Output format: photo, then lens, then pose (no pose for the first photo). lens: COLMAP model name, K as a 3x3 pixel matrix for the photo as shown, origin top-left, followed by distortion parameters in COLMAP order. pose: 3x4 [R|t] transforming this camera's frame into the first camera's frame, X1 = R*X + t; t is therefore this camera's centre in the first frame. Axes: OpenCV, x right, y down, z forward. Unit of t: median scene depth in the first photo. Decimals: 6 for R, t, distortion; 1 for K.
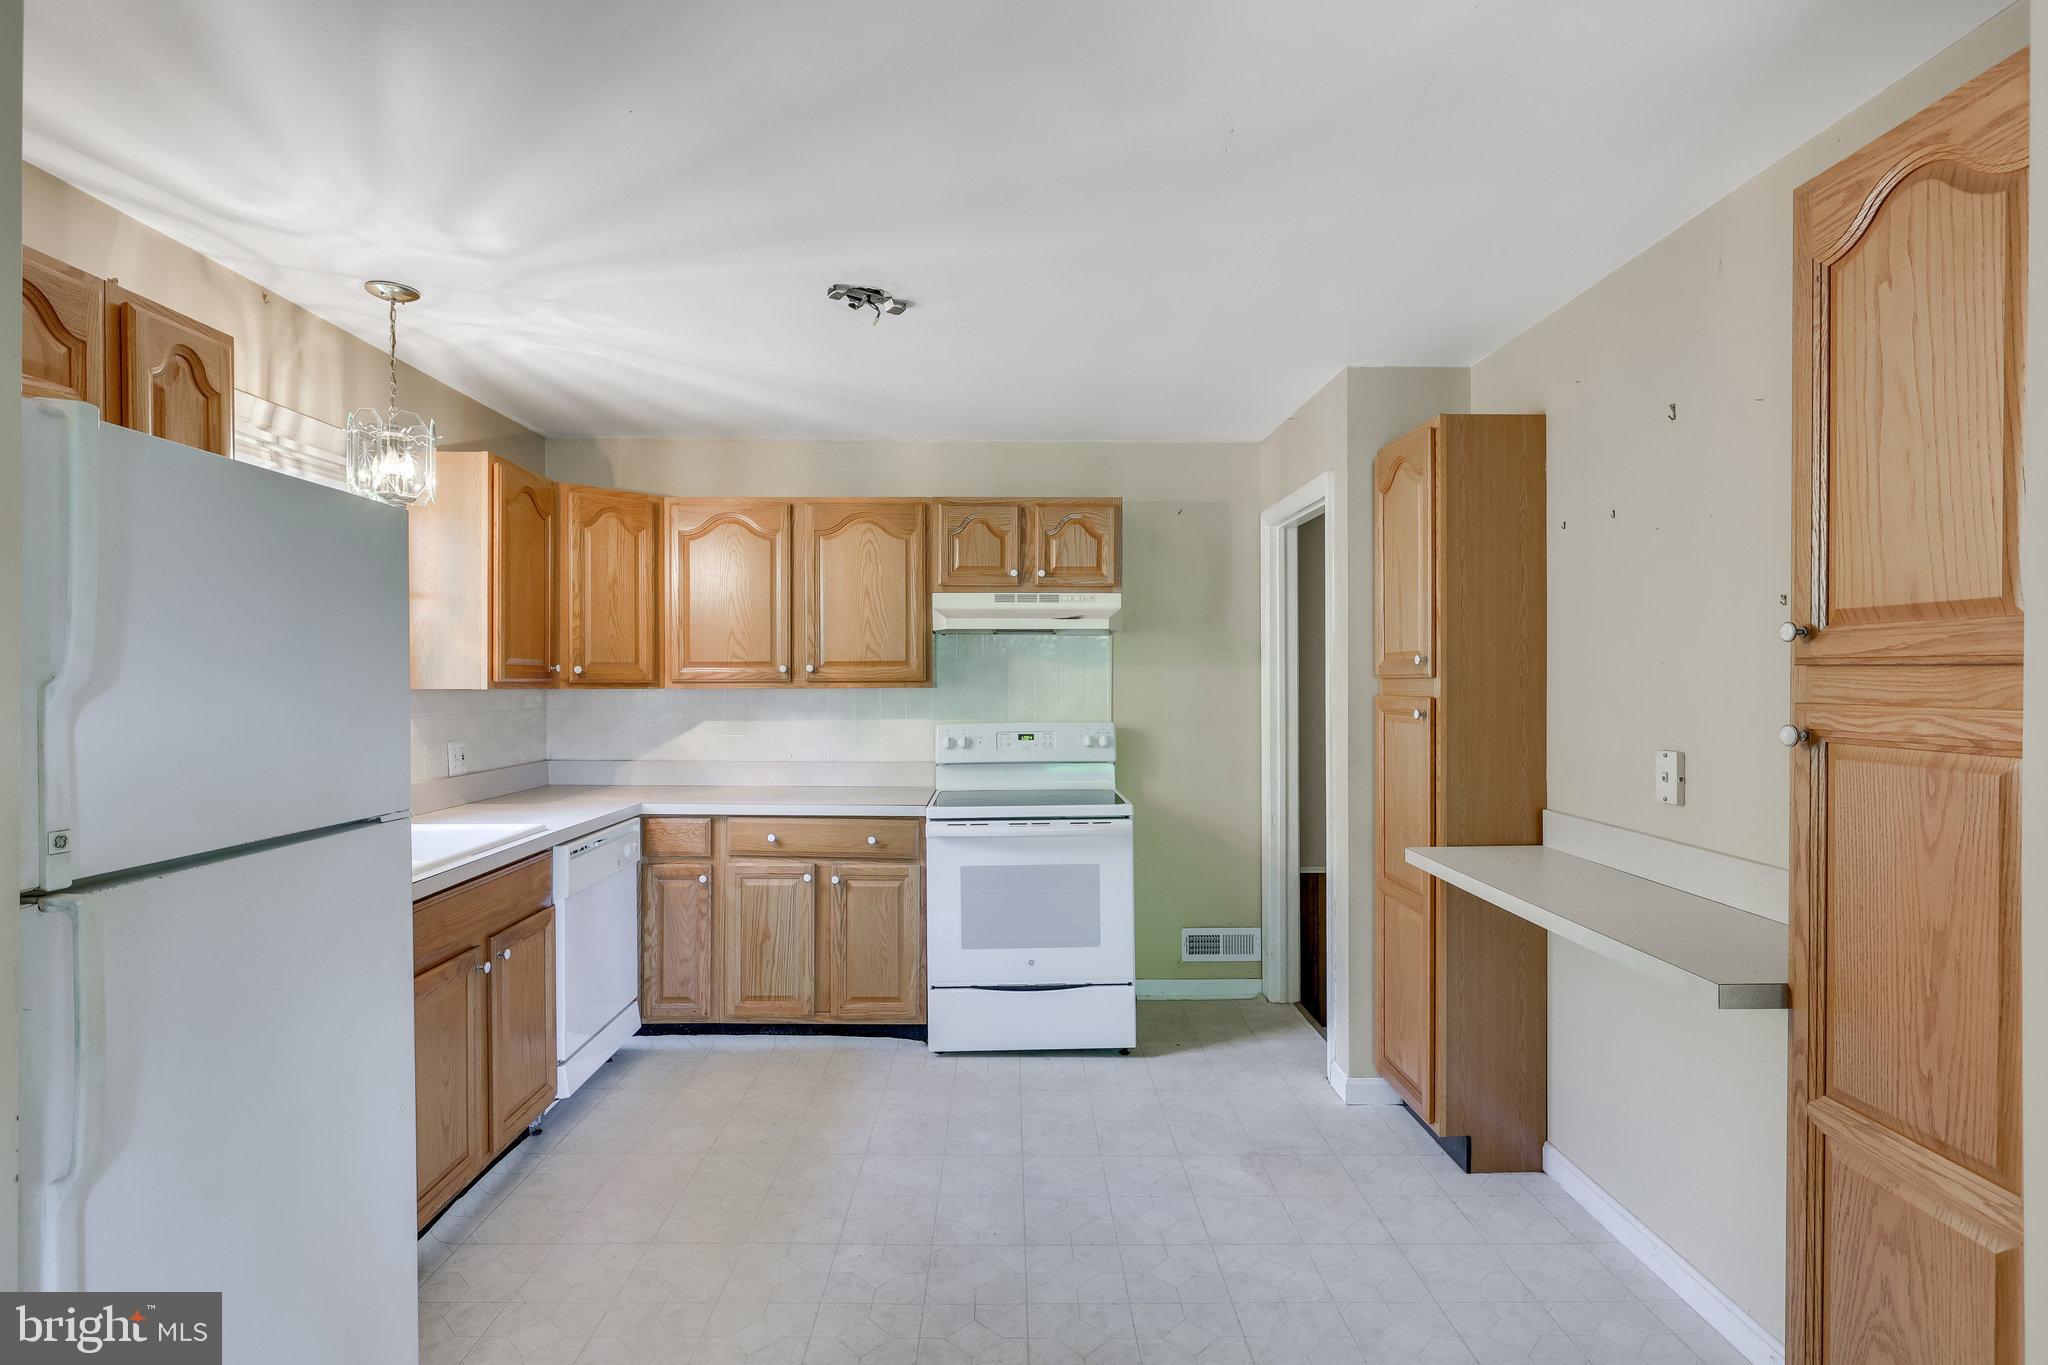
lens RADIAL K [[994.3, 0, 1020.2], [0, 994.3, 681.4], [0, 0, 1]] dist [0.000077, -0.000268]
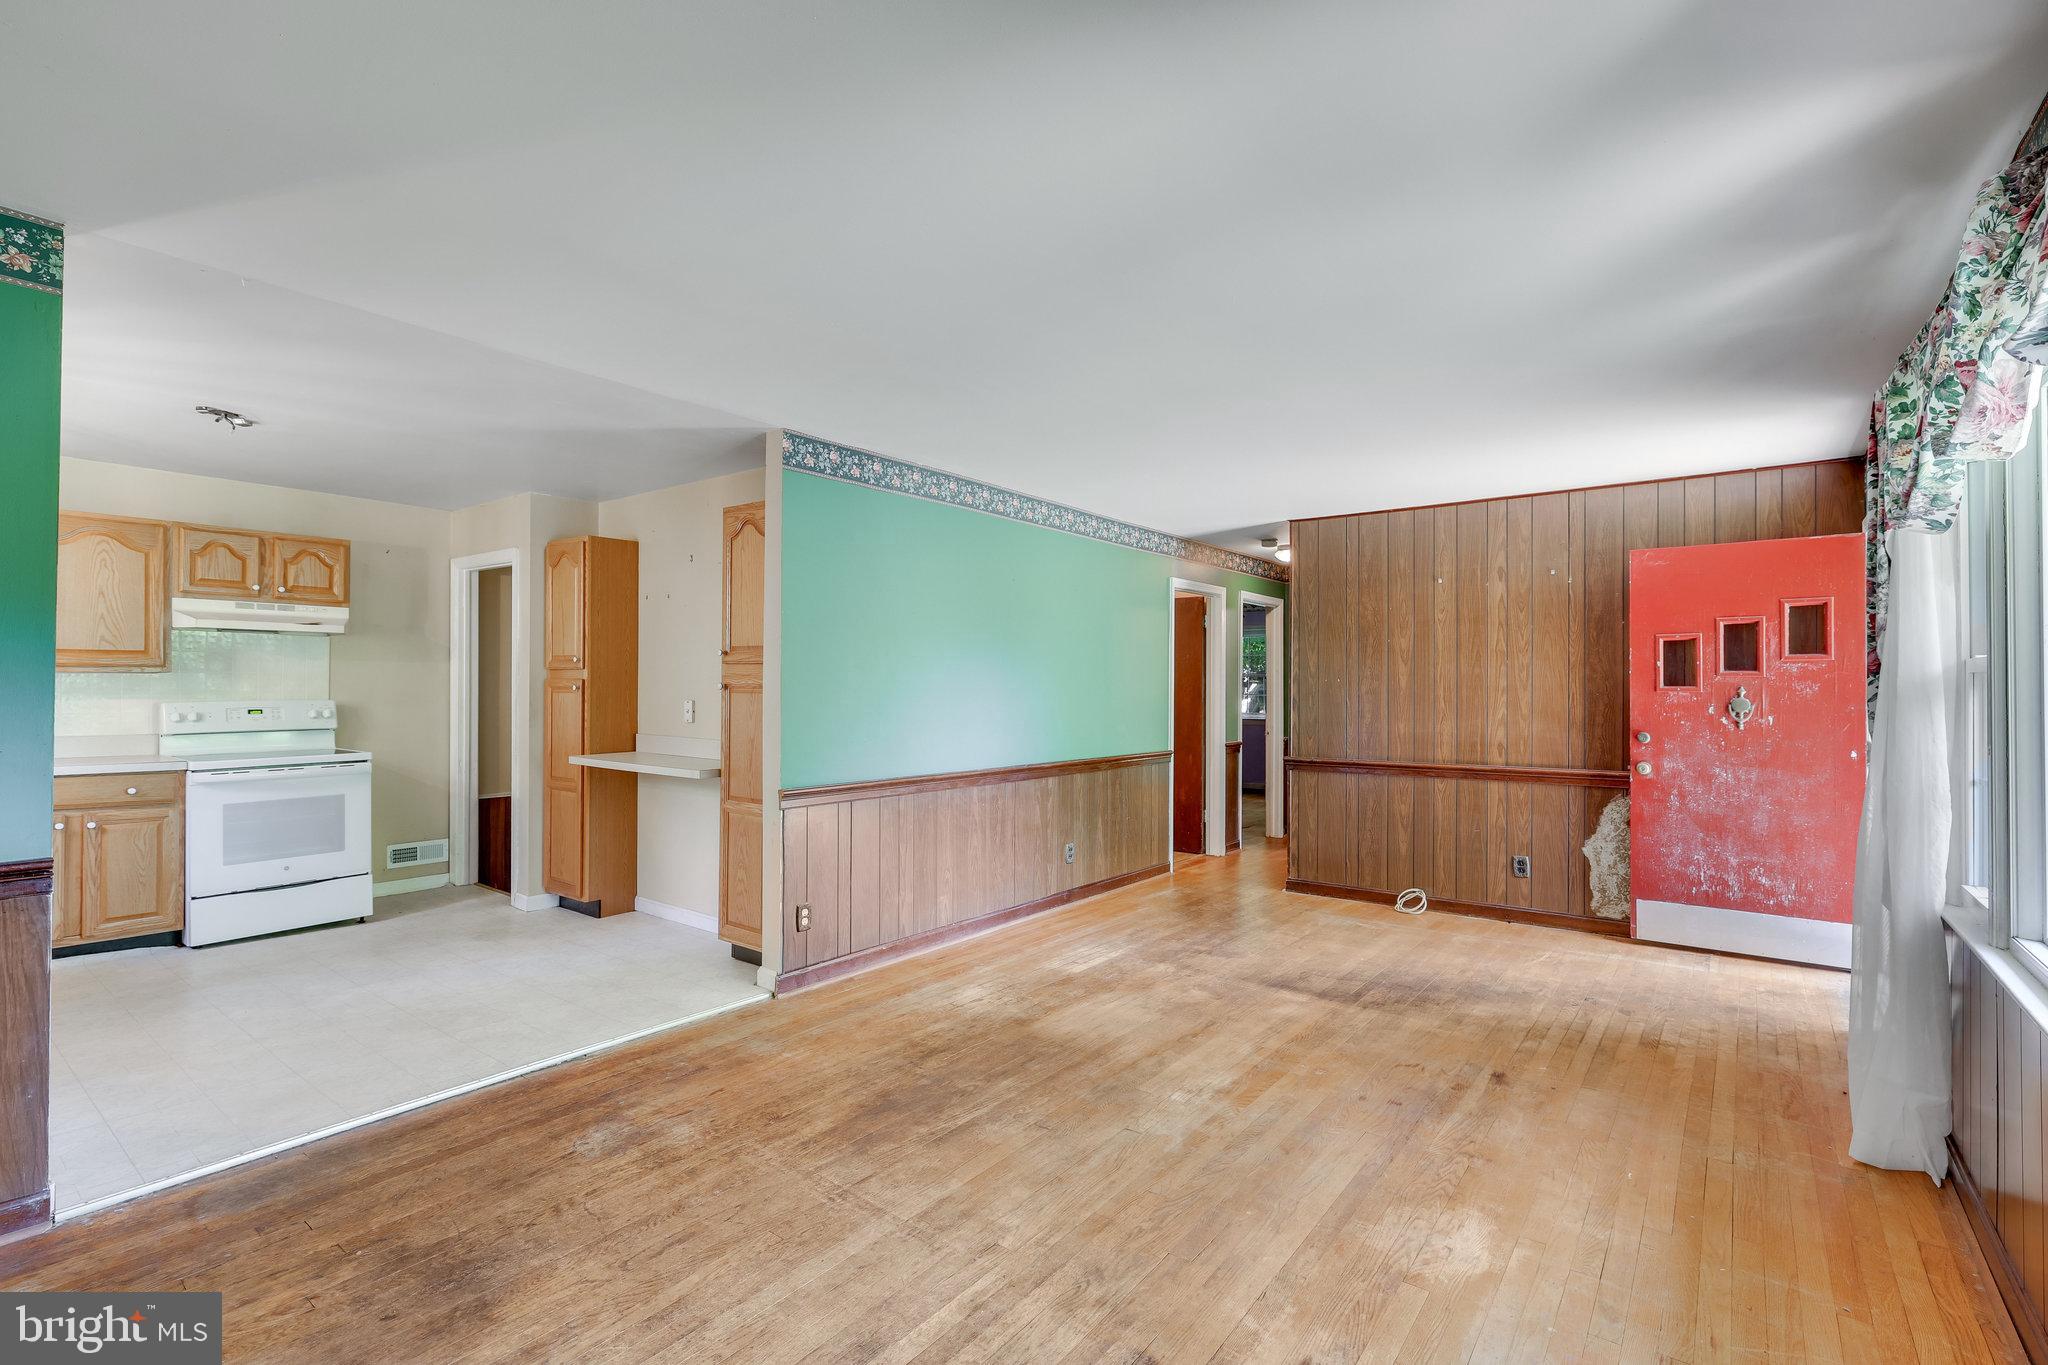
lens RADIAL K [[938.4, 0, 1019.6], [0, 938.4, 680.9], [0, 0, 1]] dist [-0.000006, 0.000008]
pose [[0.624250, 0.008315, 0.781180, -0.376899], [-0.004383, 0.999965, -0.007141, 0.022367], [-0.781212, 0.001034, 0.624265, -0.631319]]
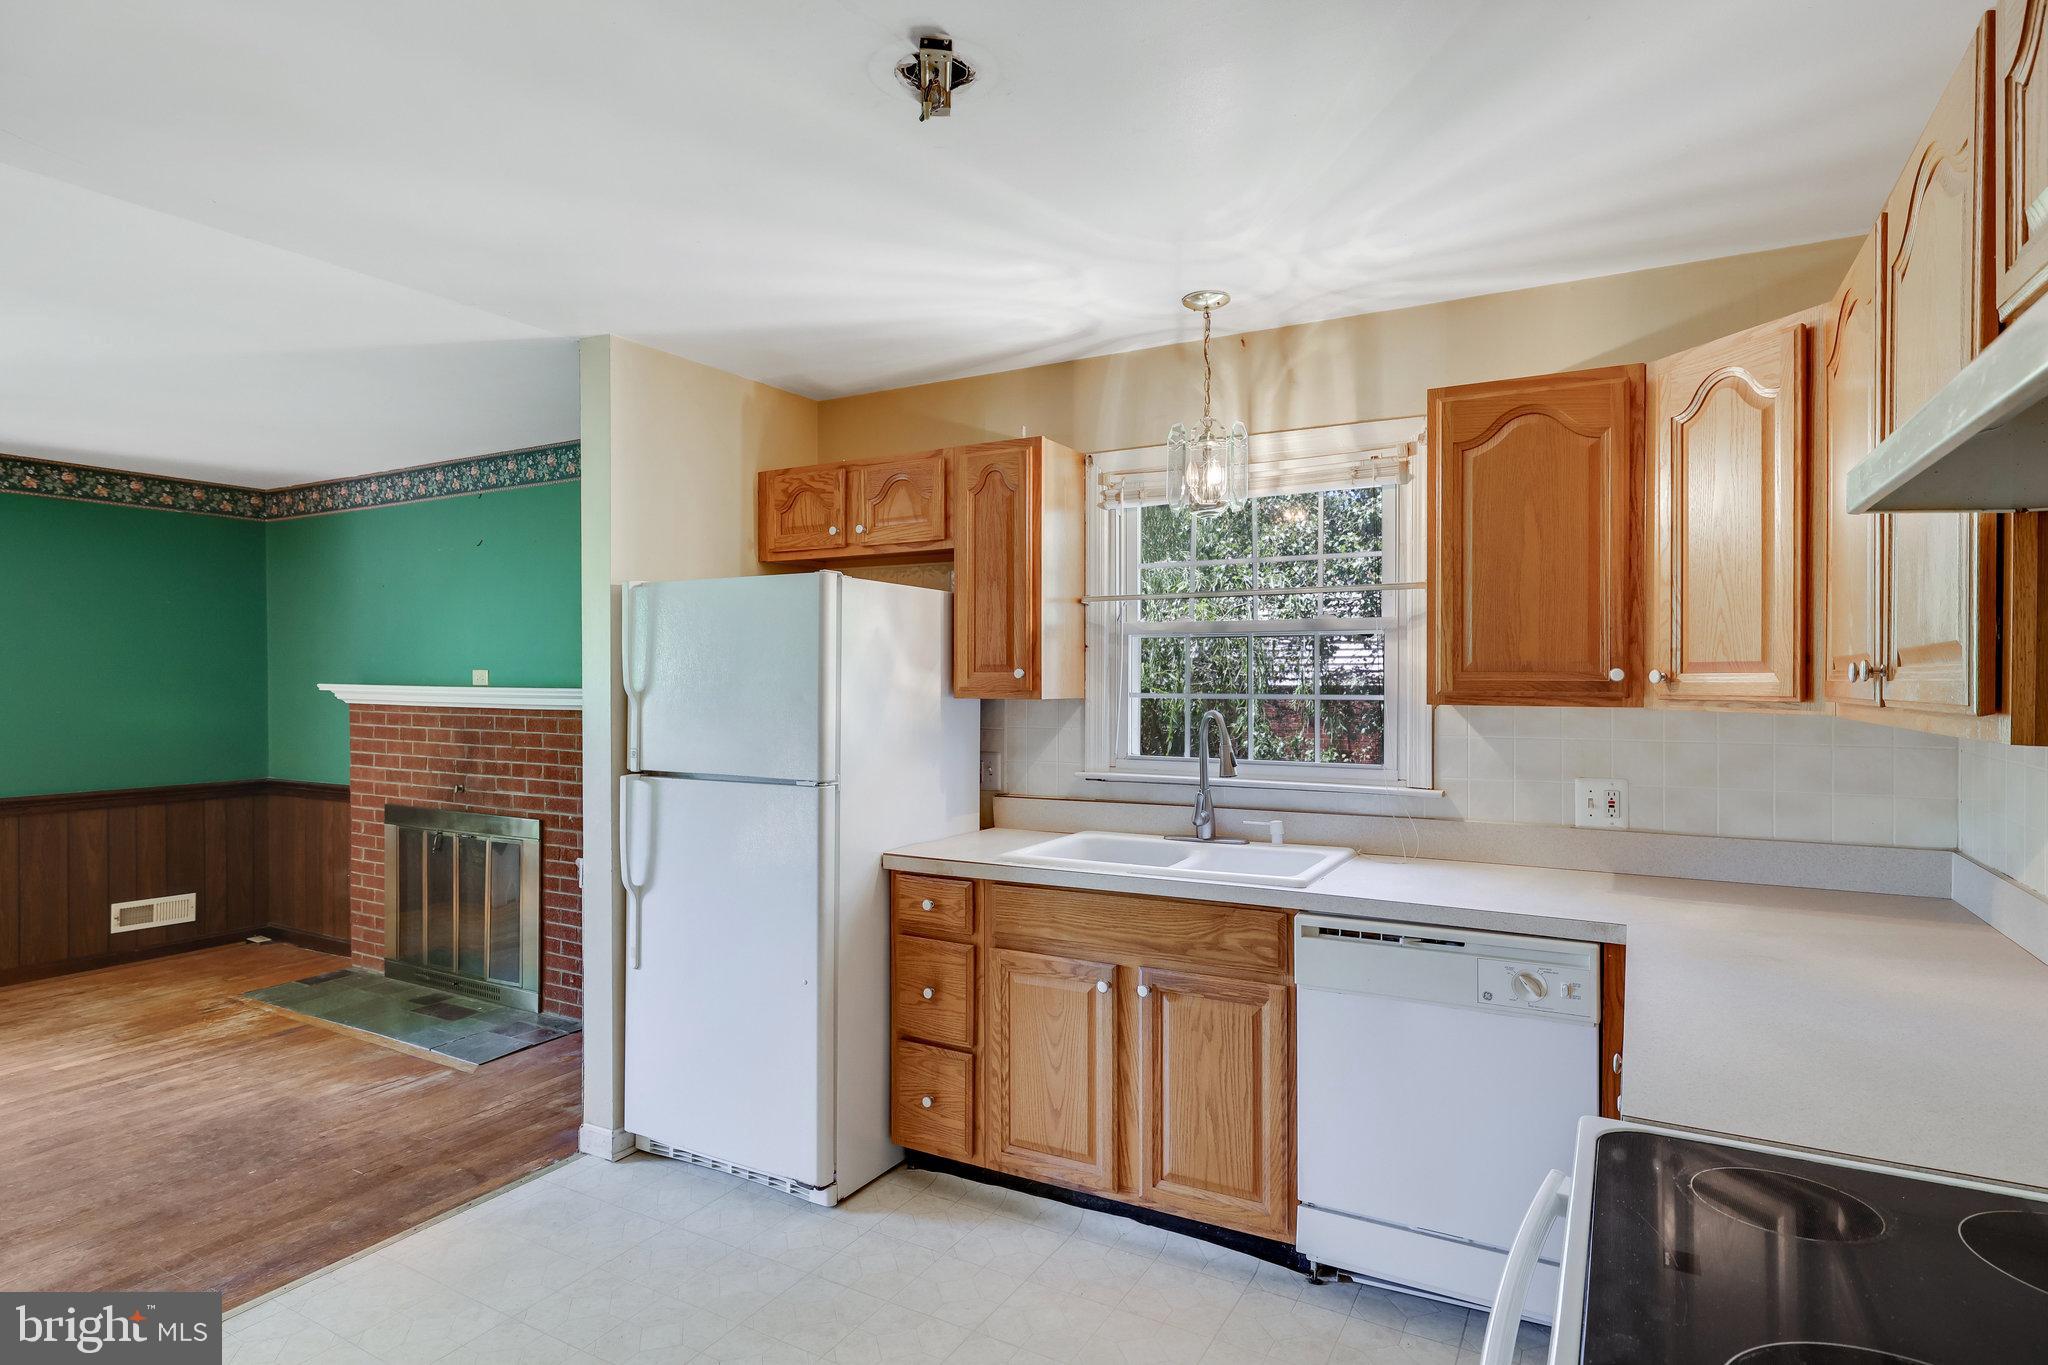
lens RADIAL K [[1079.7, 0, 1024.0], [0, 1079.7, 682.5], [0, 0, 1]] dist [0.000354, -0.000938]
pose [[-0.503087, 0.003893, -0.864227, 0.285911], [-0.001567, 0.999984, 0.005416, -0.011392], [0.864234, 0.004079, -0.503073, 1.004216]]
